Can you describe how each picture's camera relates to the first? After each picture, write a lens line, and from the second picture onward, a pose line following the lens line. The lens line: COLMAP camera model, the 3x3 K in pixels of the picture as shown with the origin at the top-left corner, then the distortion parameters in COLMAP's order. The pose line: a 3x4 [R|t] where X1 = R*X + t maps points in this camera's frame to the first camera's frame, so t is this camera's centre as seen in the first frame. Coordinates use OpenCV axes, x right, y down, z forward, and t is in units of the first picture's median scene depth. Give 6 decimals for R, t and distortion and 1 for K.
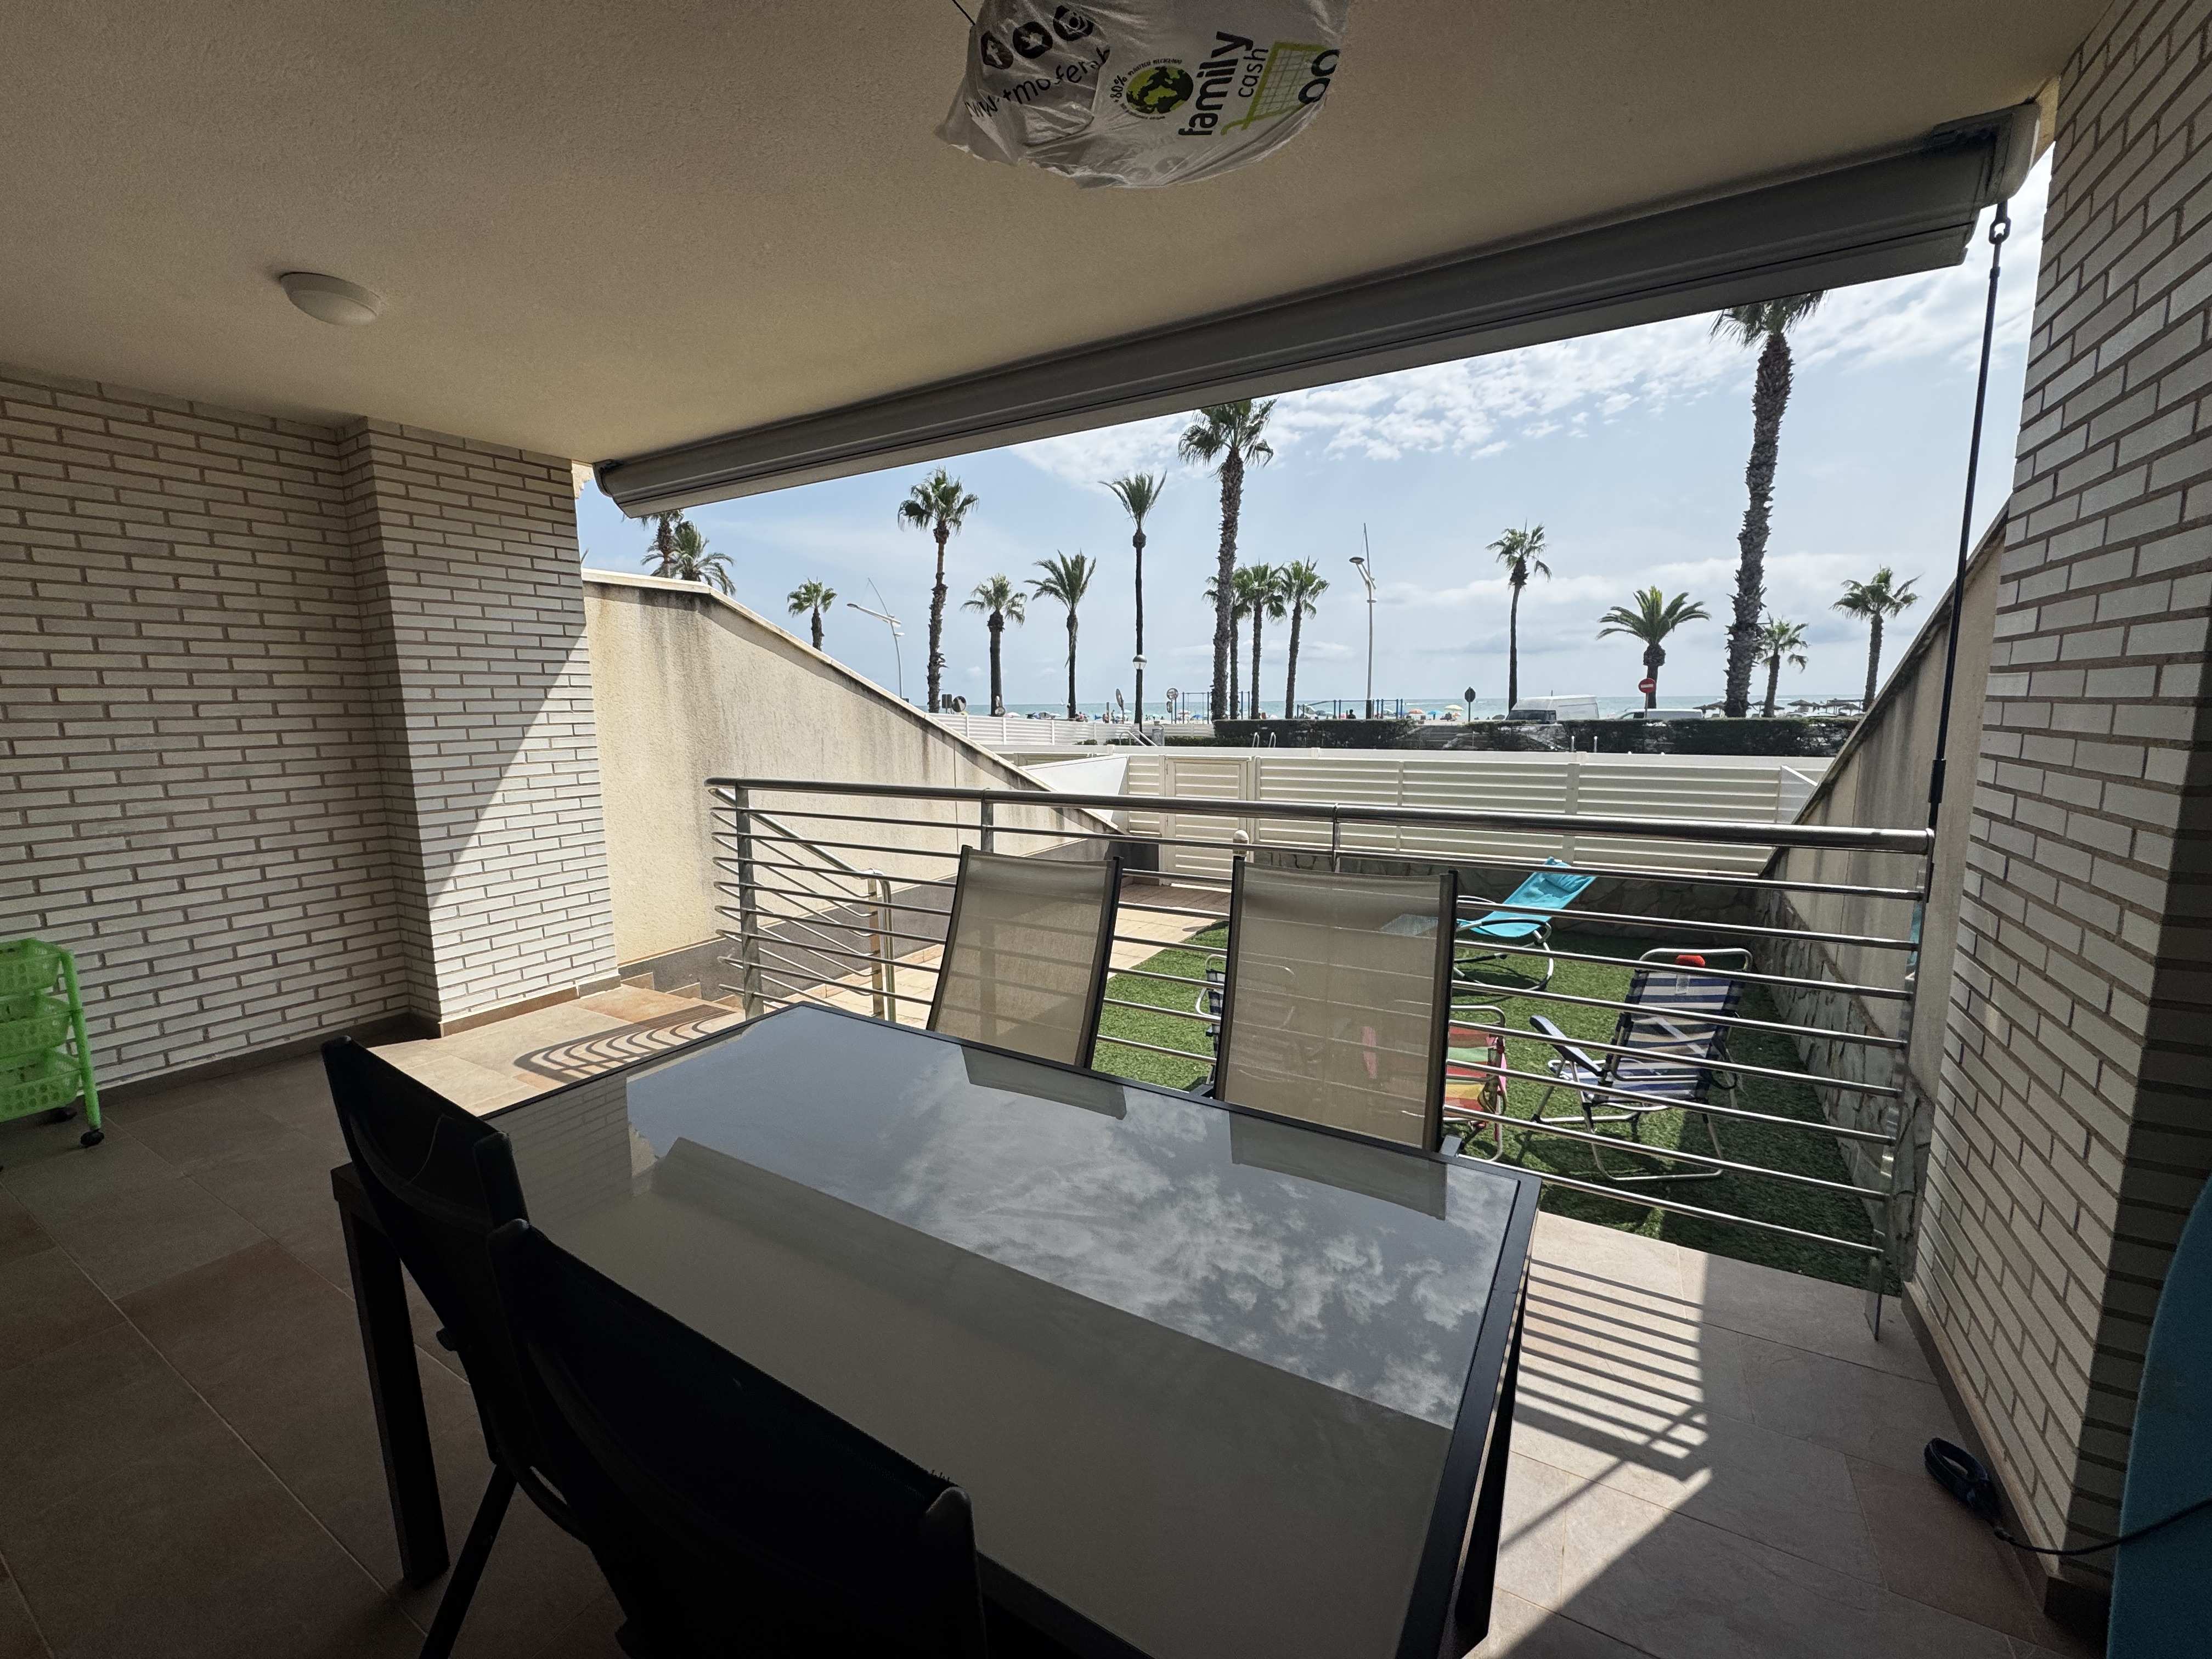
lens RADIAL K [[886.1, 0, 1108.6], [0, 886.1, 833.1], [0, 0, 1]] dist [-0.002272, -0.000076]
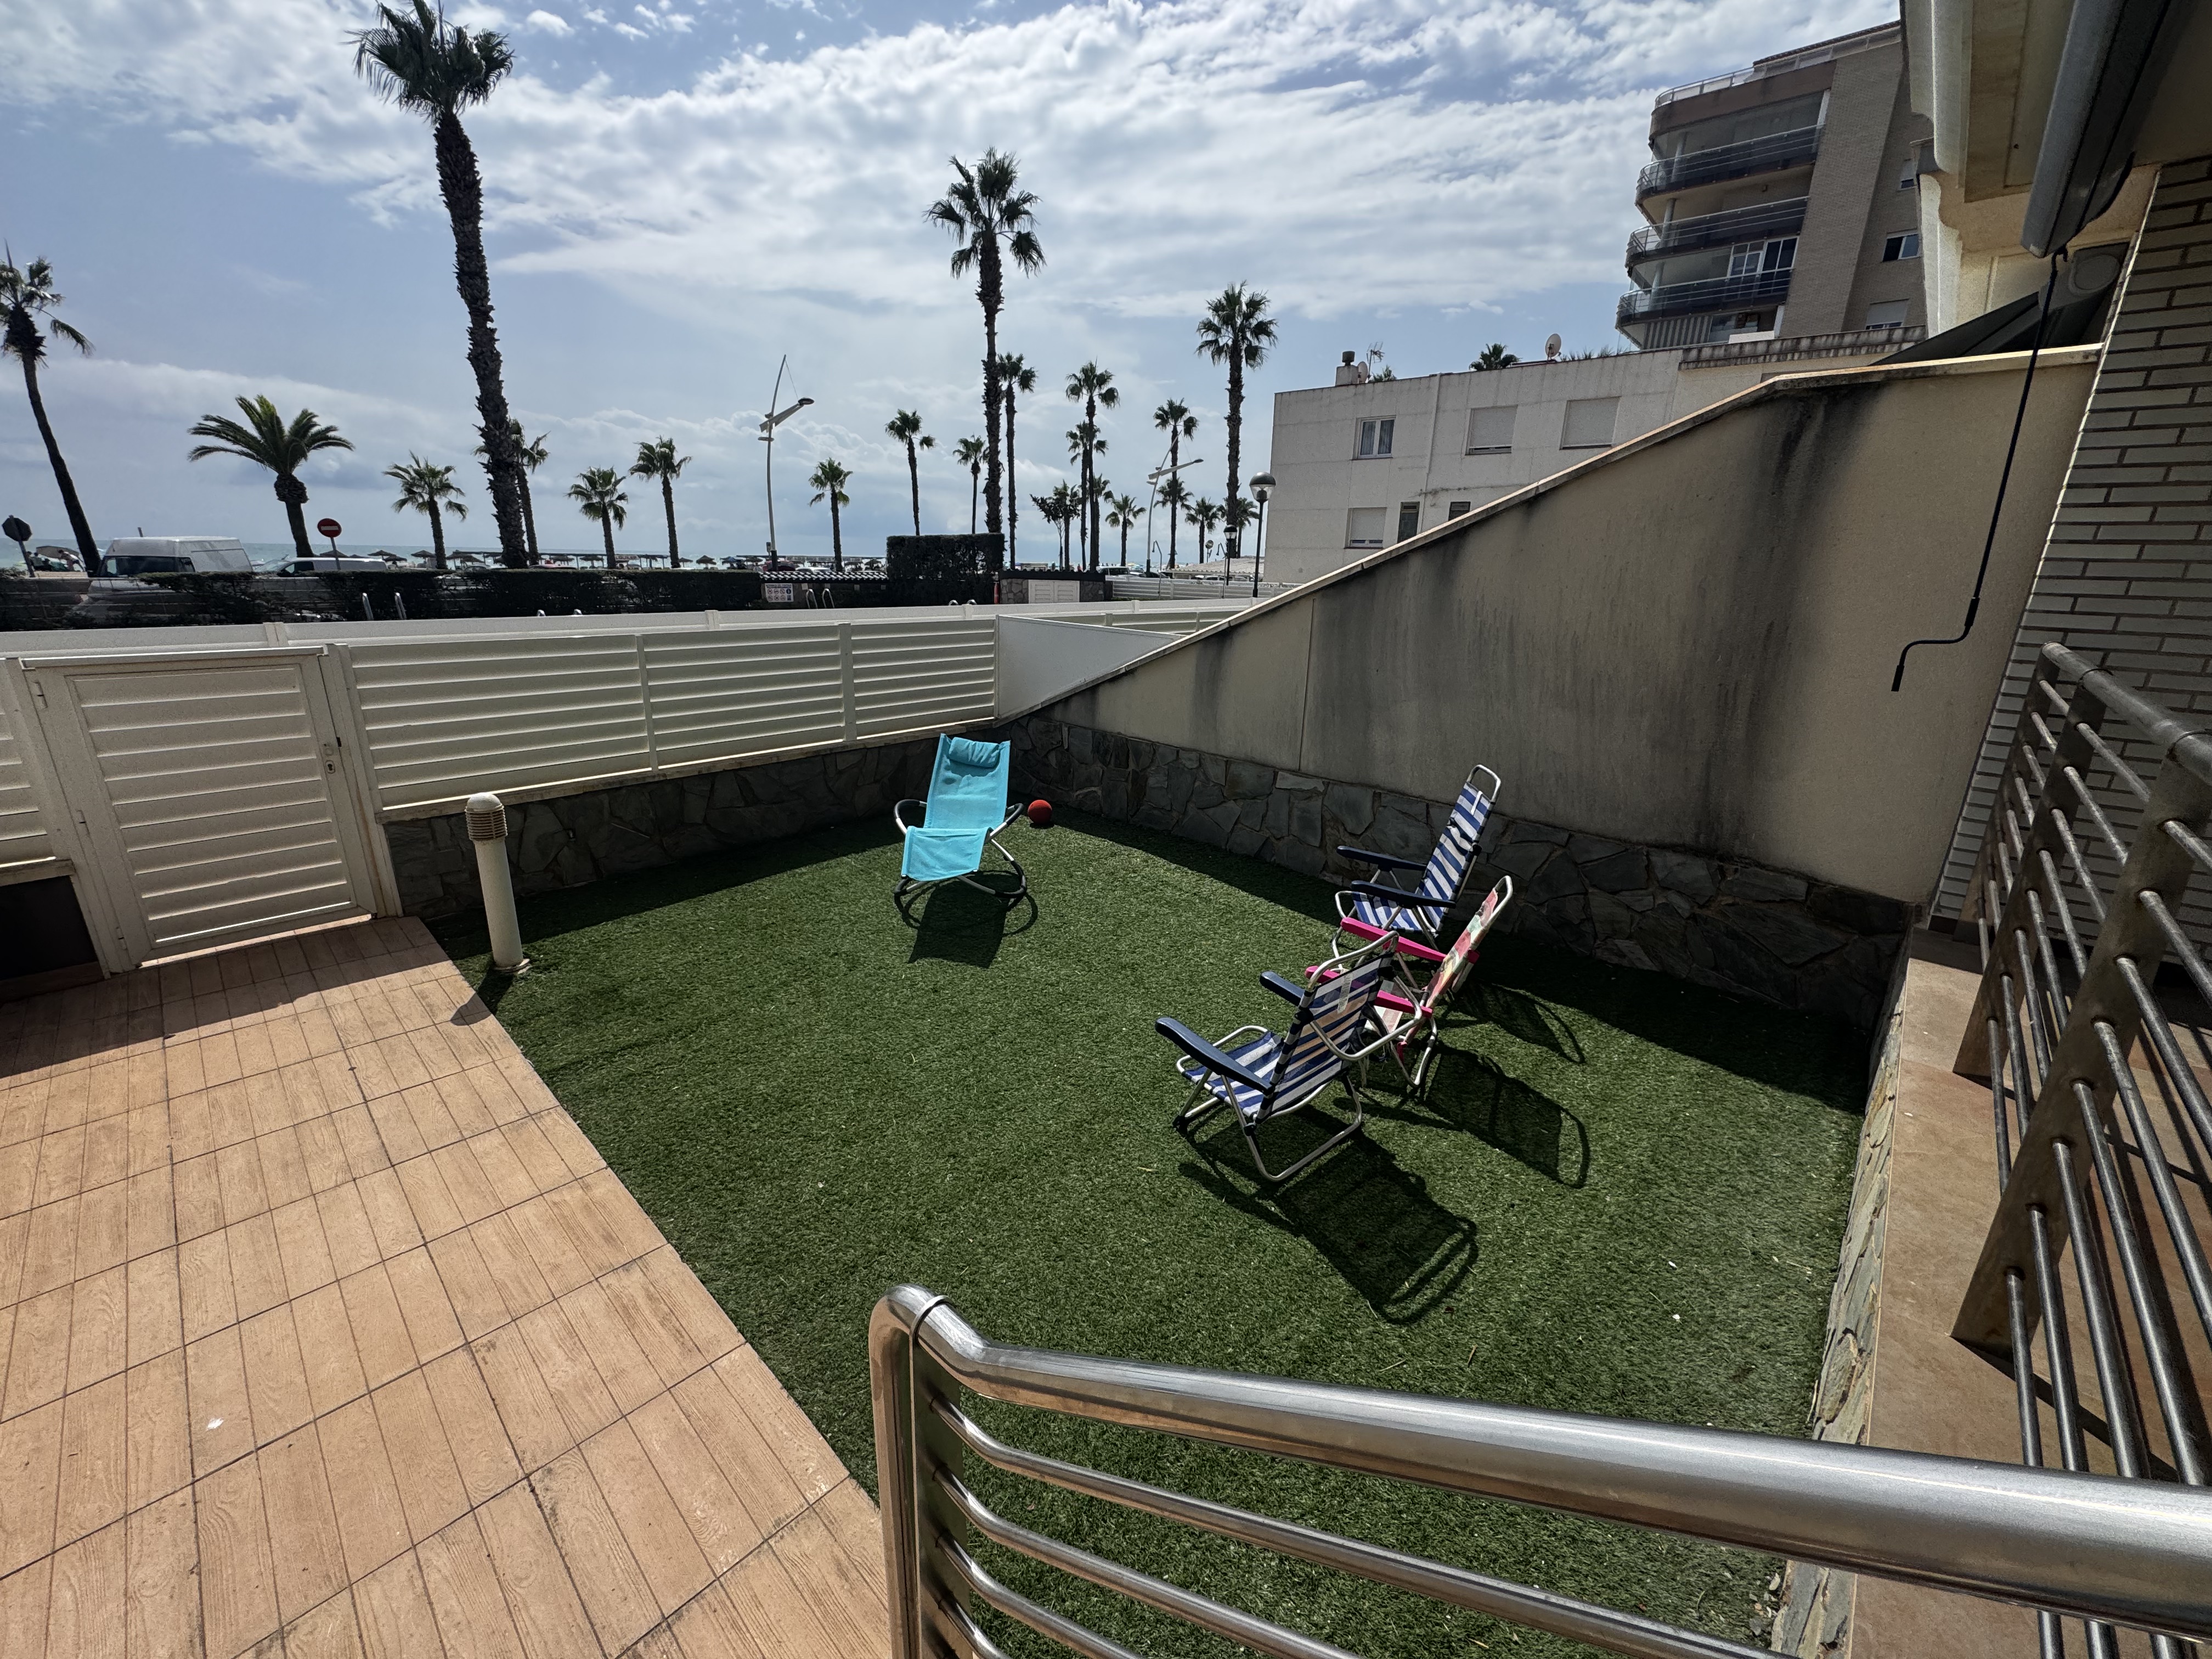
lens RADIAL K [[886.1, 0, 1107.0], [0, 886.1, 821.9], [0, 0, 1]] dist [-0.002272, -0.000076]
pose [[0.224097, -0.256825, 0.940118, -0.050330], [0.115900, 0.964829, 0.235948, -0.012713], [-0.967651, 0.056084, 0.245982, 0.108532]]
